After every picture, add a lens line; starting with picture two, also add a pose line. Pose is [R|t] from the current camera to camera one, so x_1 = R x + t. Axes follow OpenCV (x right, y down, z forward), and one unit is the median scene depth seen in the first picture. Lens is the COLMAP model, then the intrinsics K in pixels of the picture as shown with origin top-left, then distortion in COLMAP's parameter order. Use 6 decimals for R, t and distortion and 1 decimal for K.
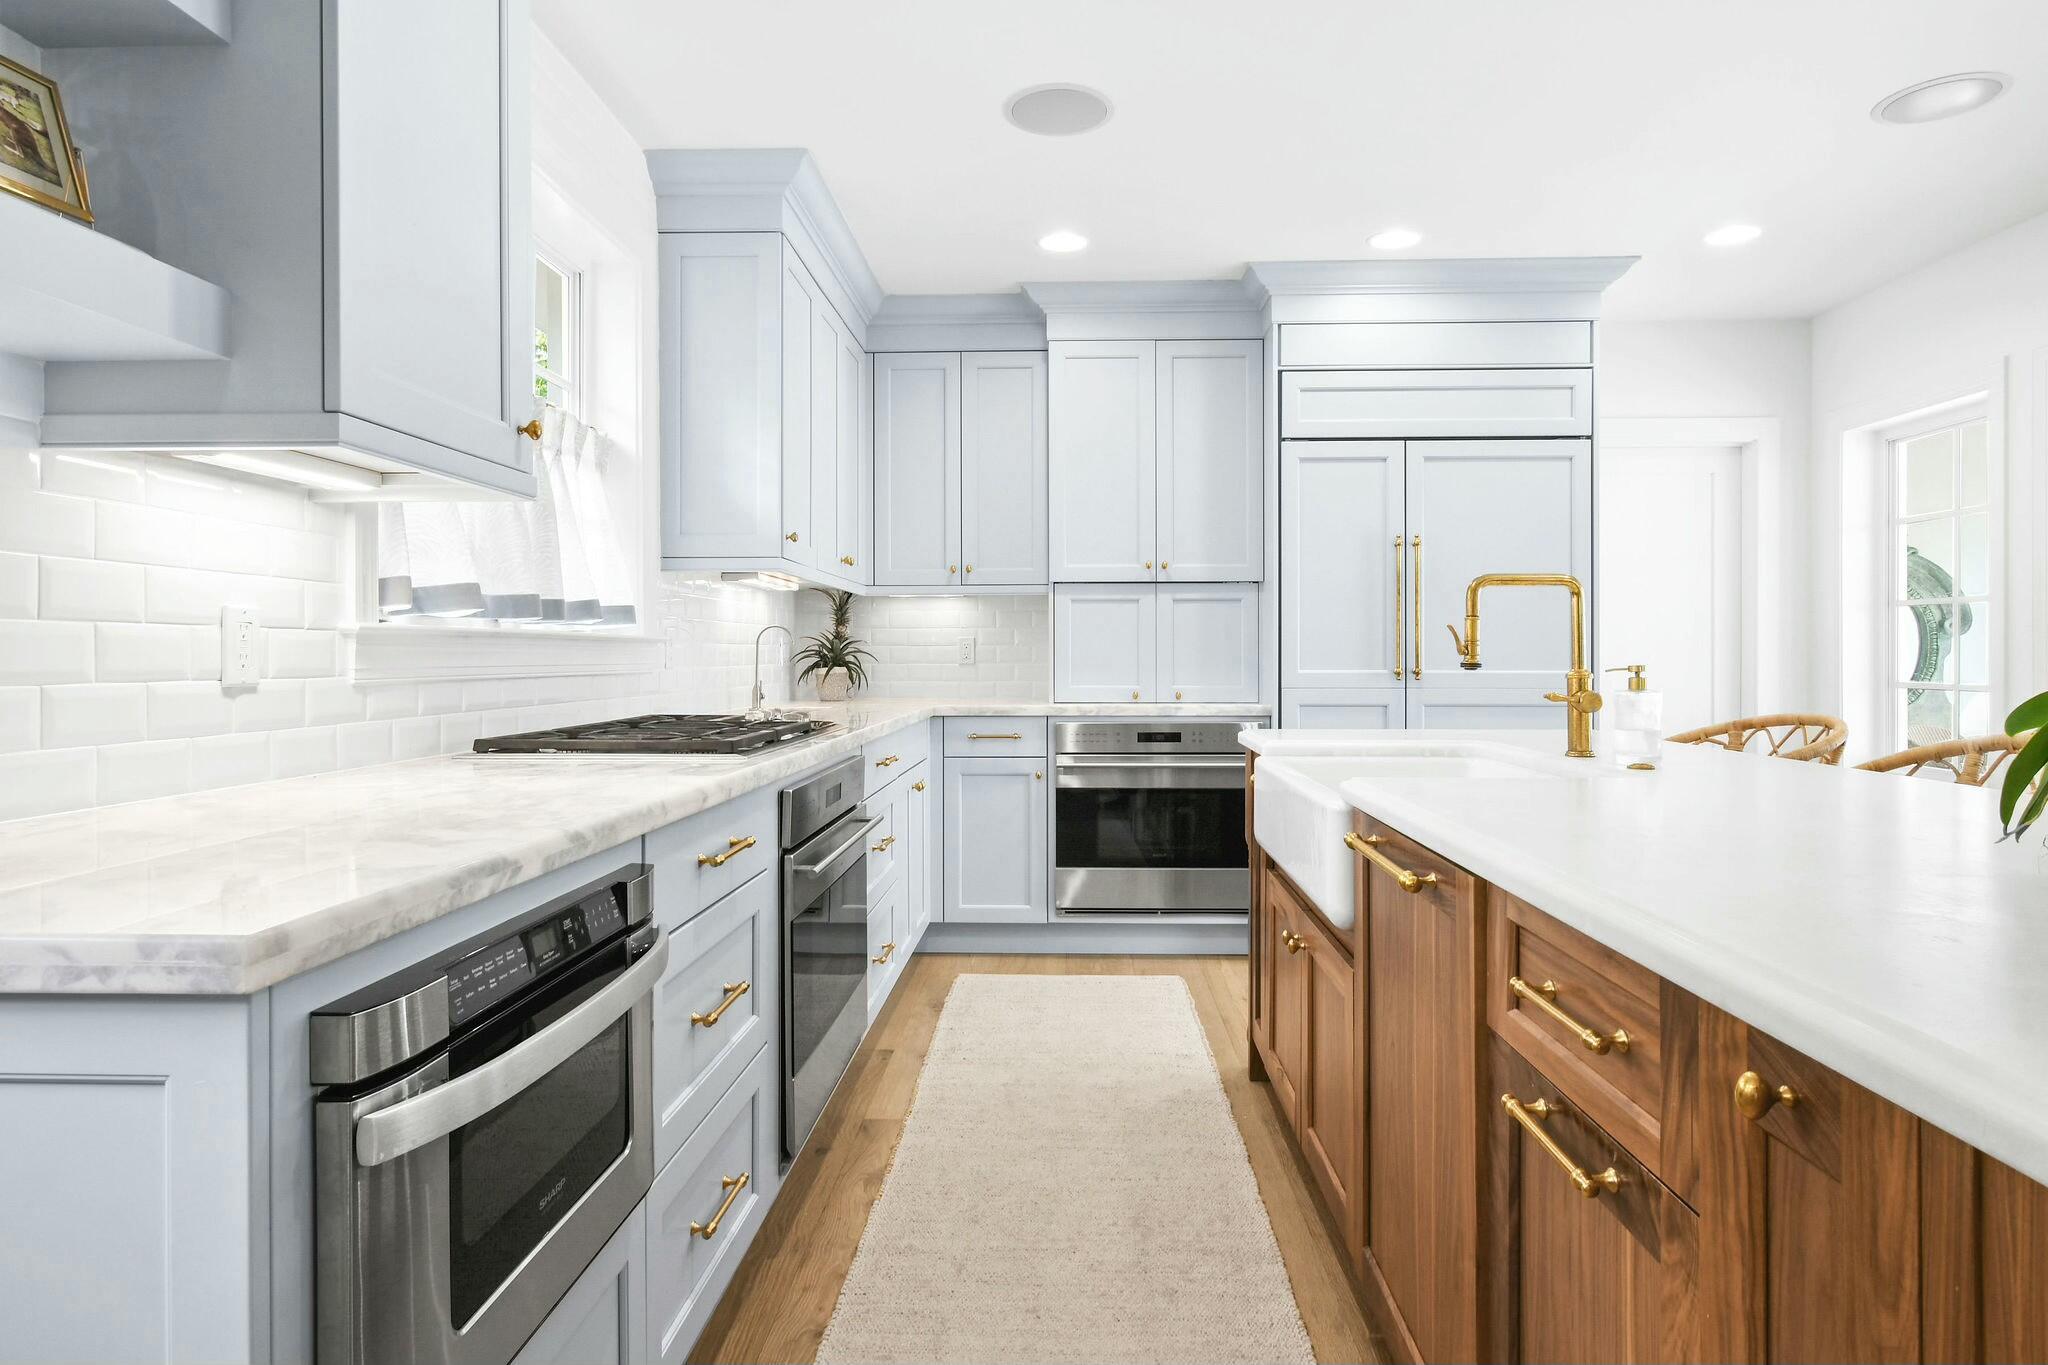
lens RADIAL K [[1180.6, 0, 1058.2], [0, 1180.6, 657.3], [0, 0, 1]] dist [0.000061, -0.000234]
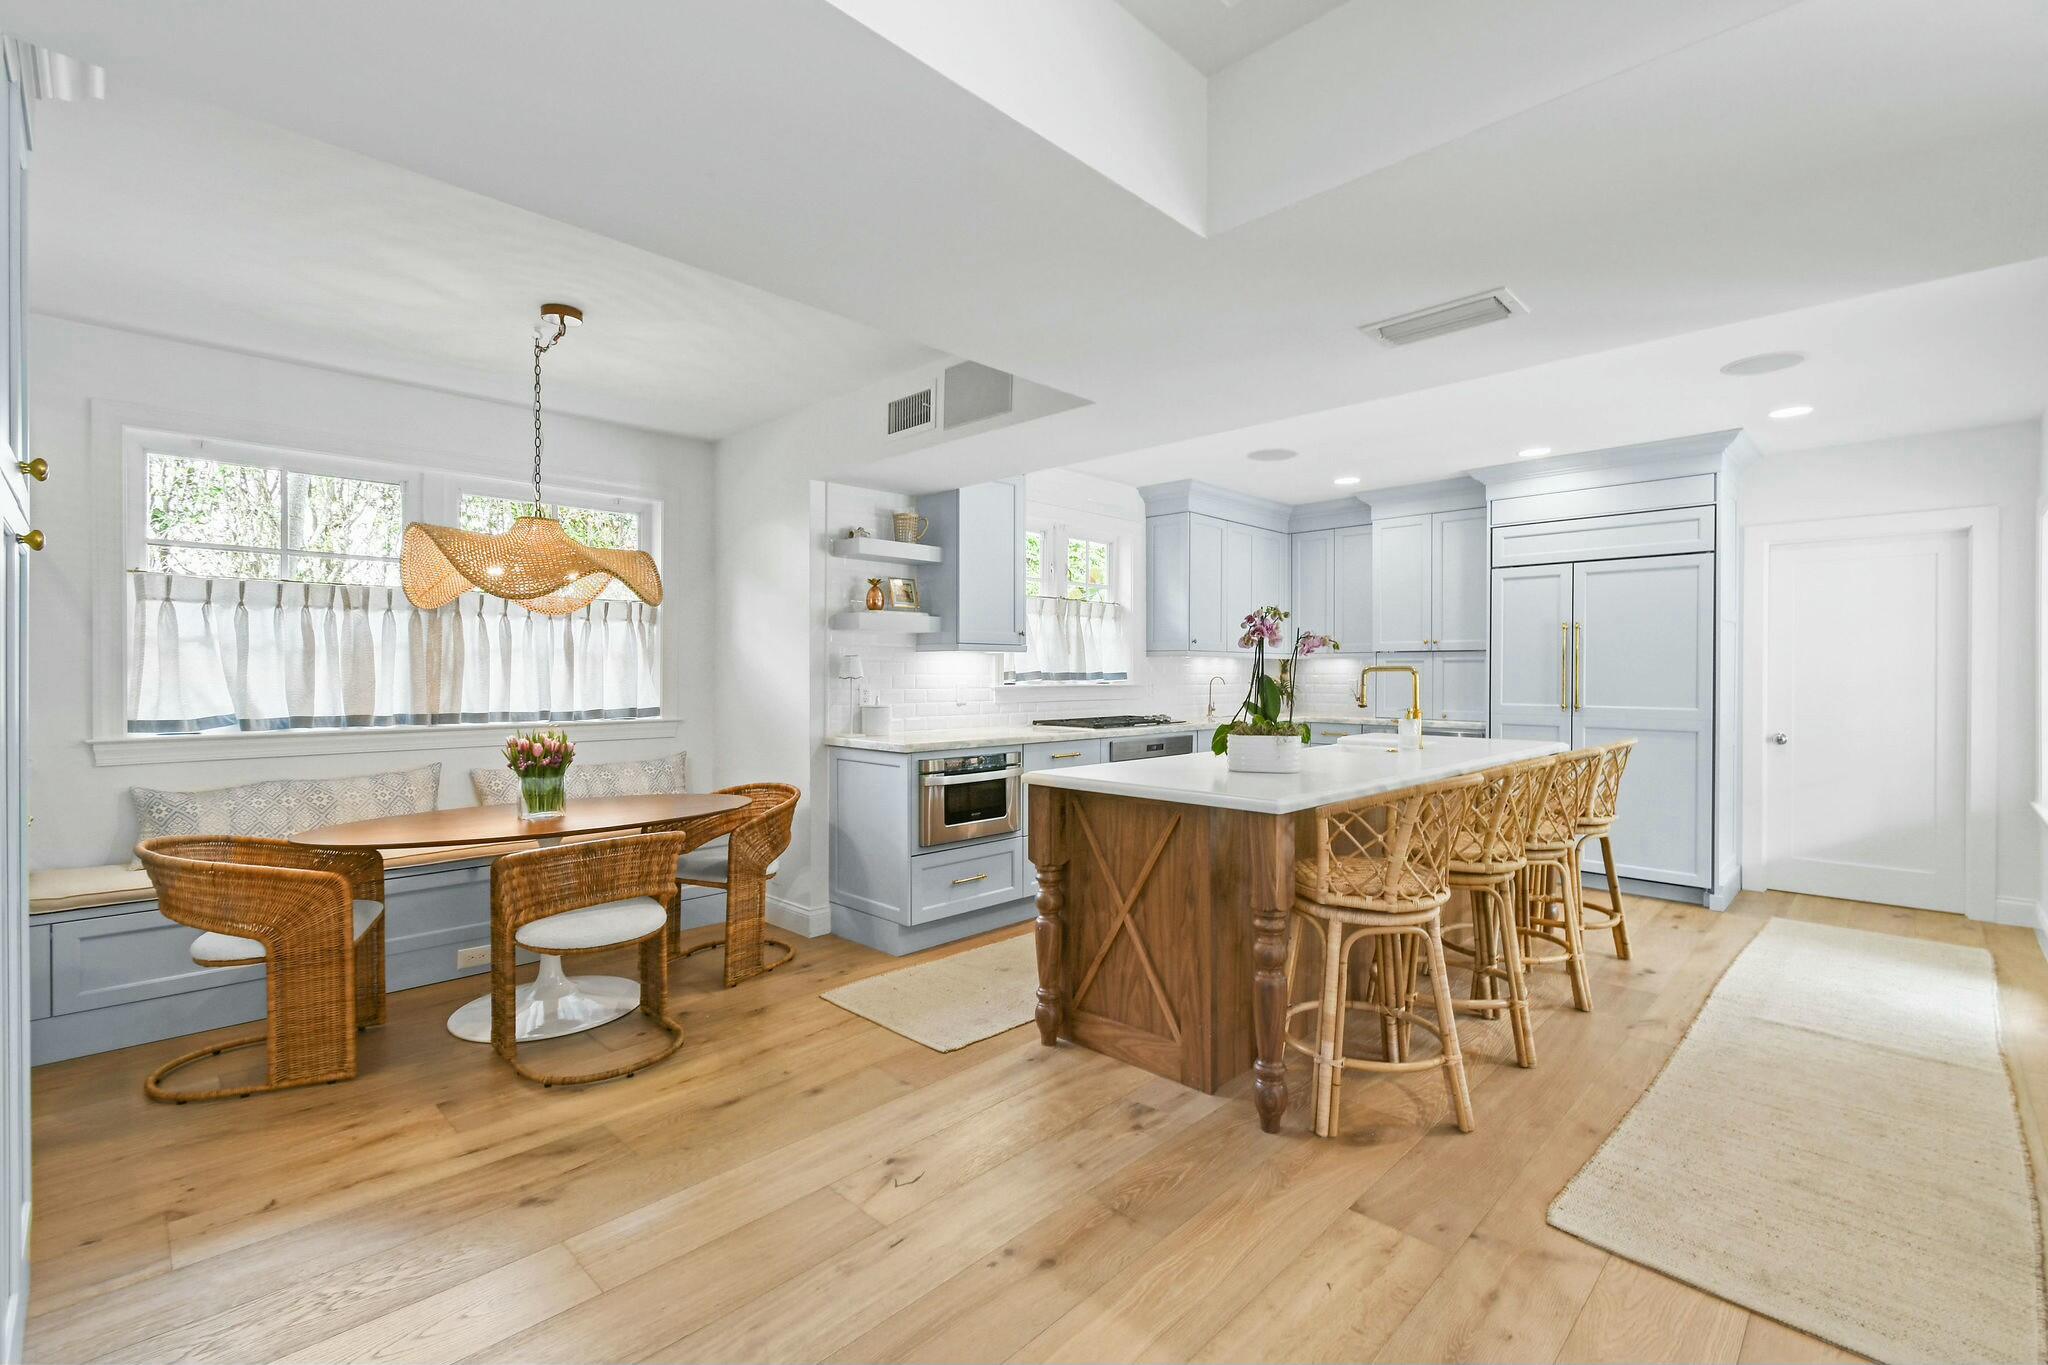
lens RADIAL K [[898.2, 0, 1037.2], [0, 898.2, 670.6], [0, 0, 1]] dist [0.000714, 0.000083]
pose [[0.734948, 0.001781, -0.678121, 0.591880], [-0.004592, 0.999987, -0.002350, -0.030703], [0.678108, 0.004841, 0.734947, -0.401095]]
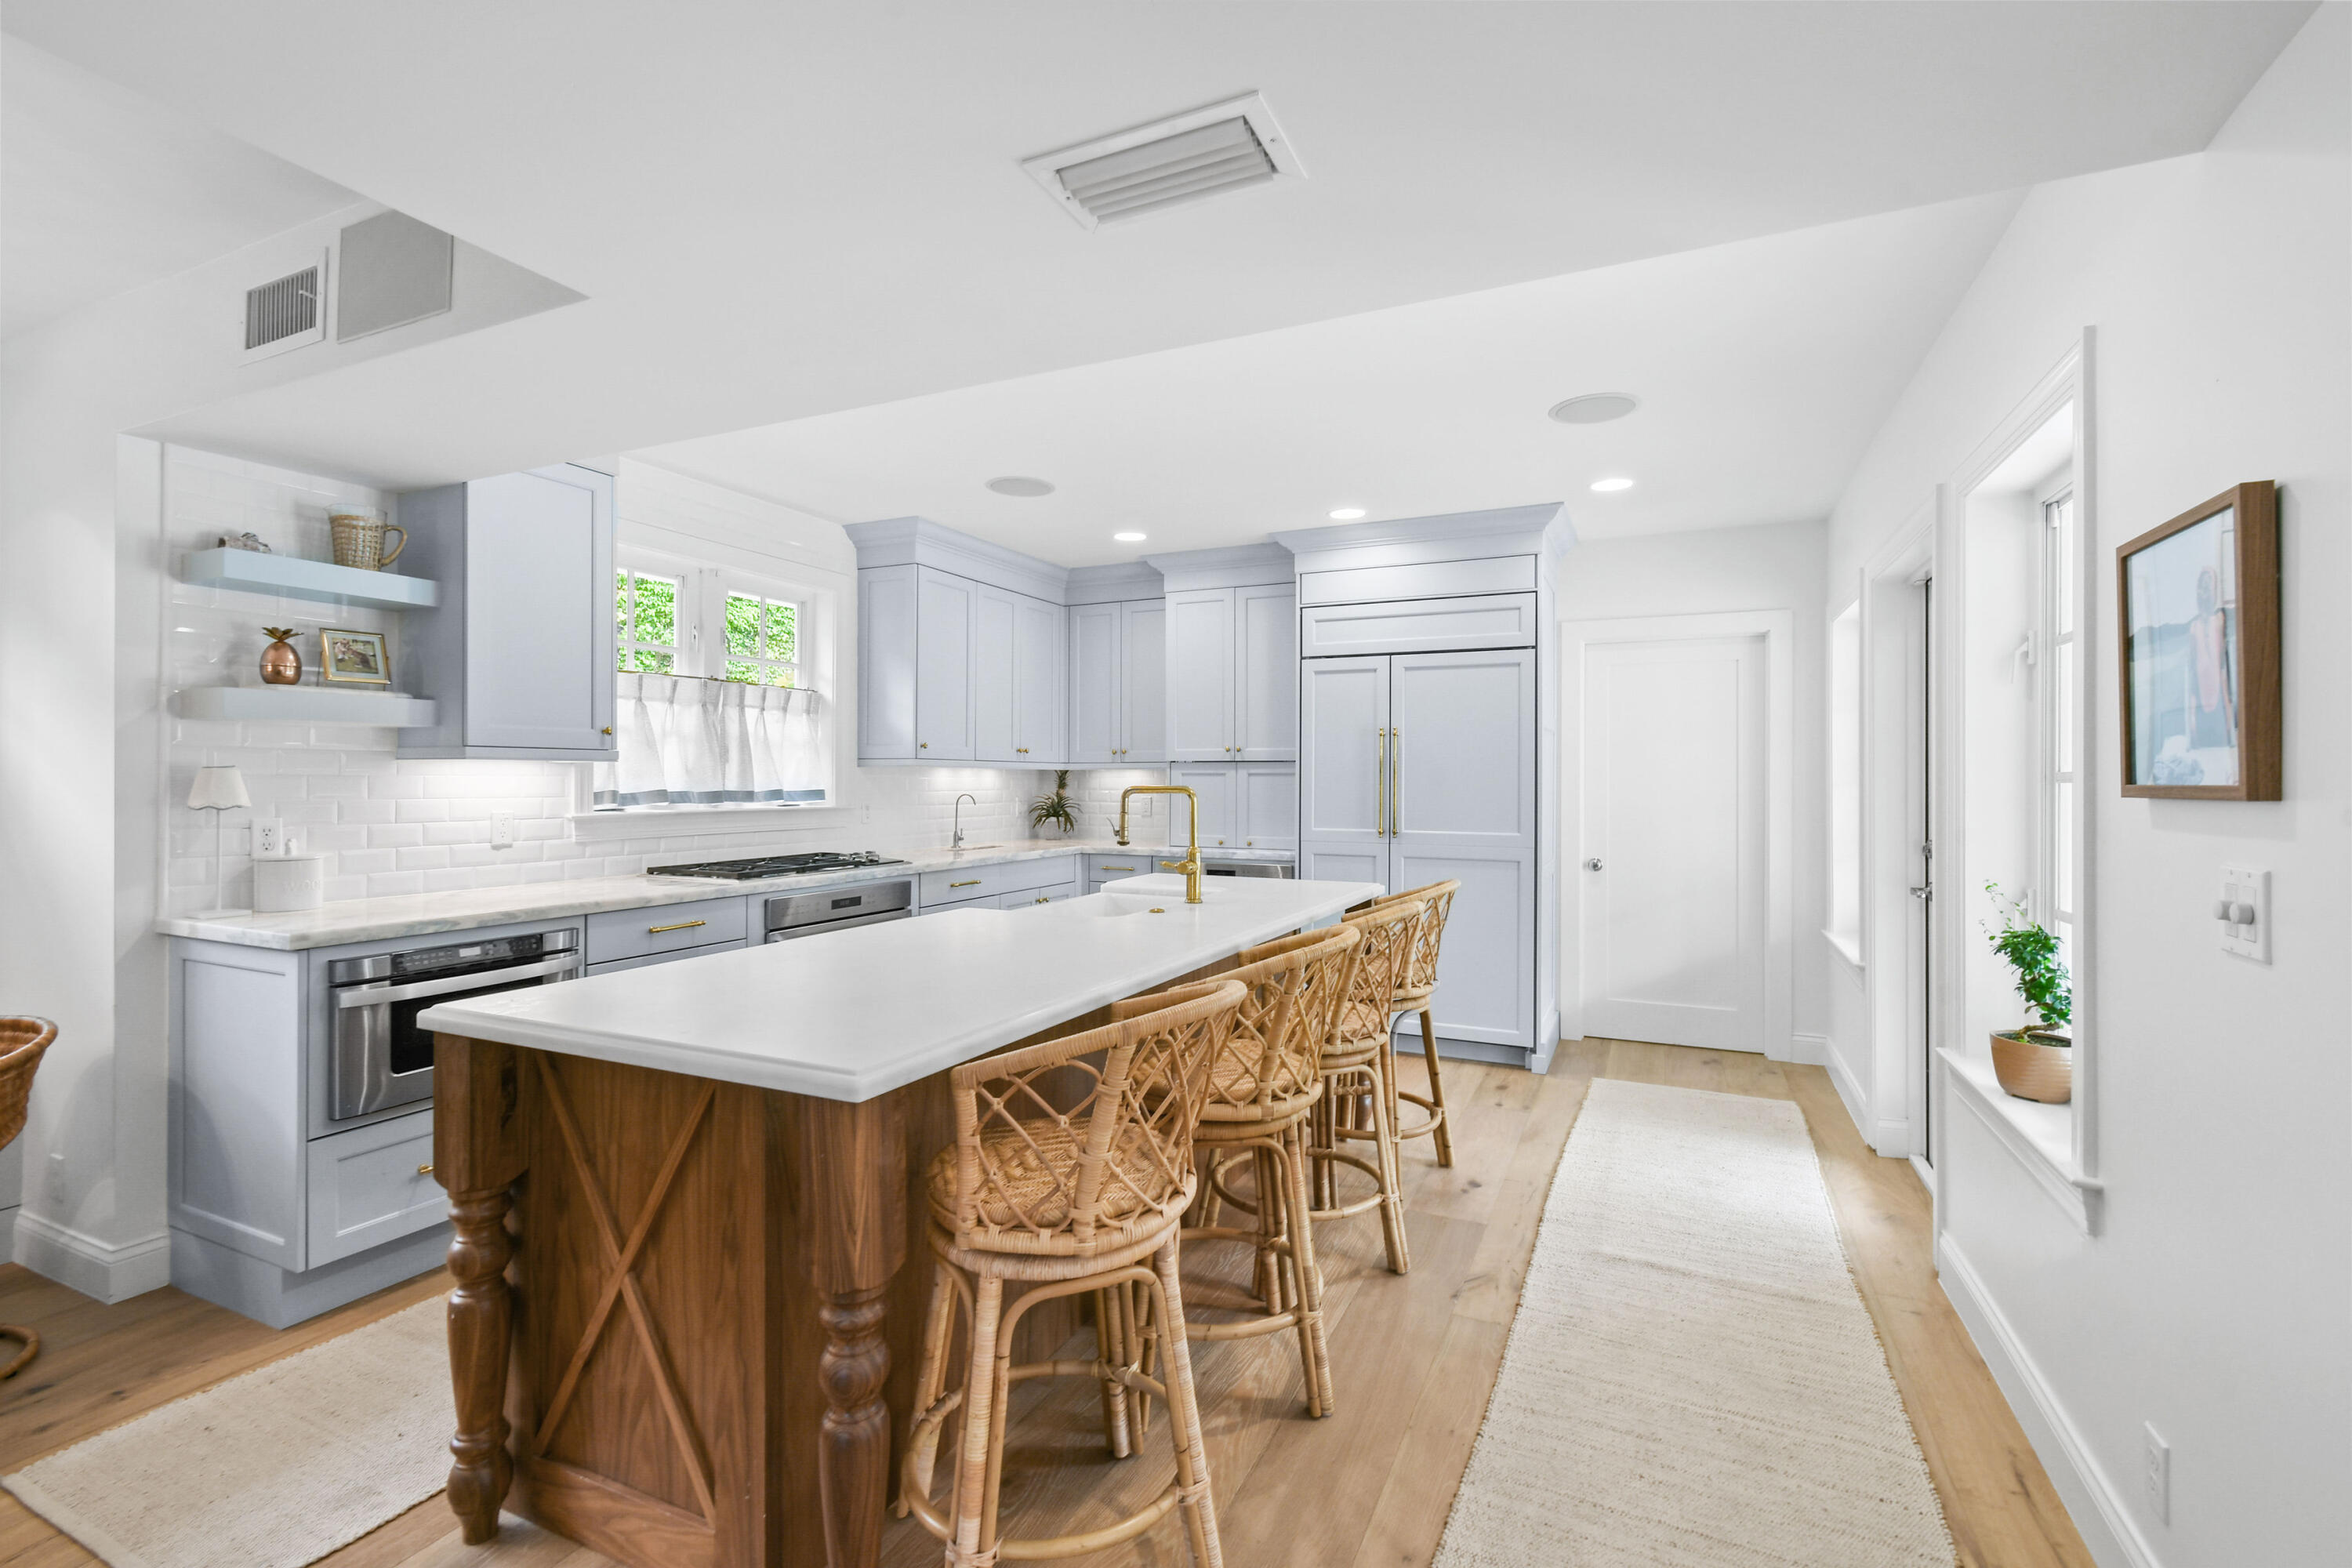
lens RADIAL K [[1031.6, 0, 1191.1], [0, 1031.6, 770.4], [0, 0, 1]] dist [0.000714, 0.000083]
pose [[0.919906, 0.000271, -0.392139, 0.544164], [-0.004608, 0.999938, -0.010120, -0.043196], [0.392112, 0.011117, 0.919850, -0.145445]]
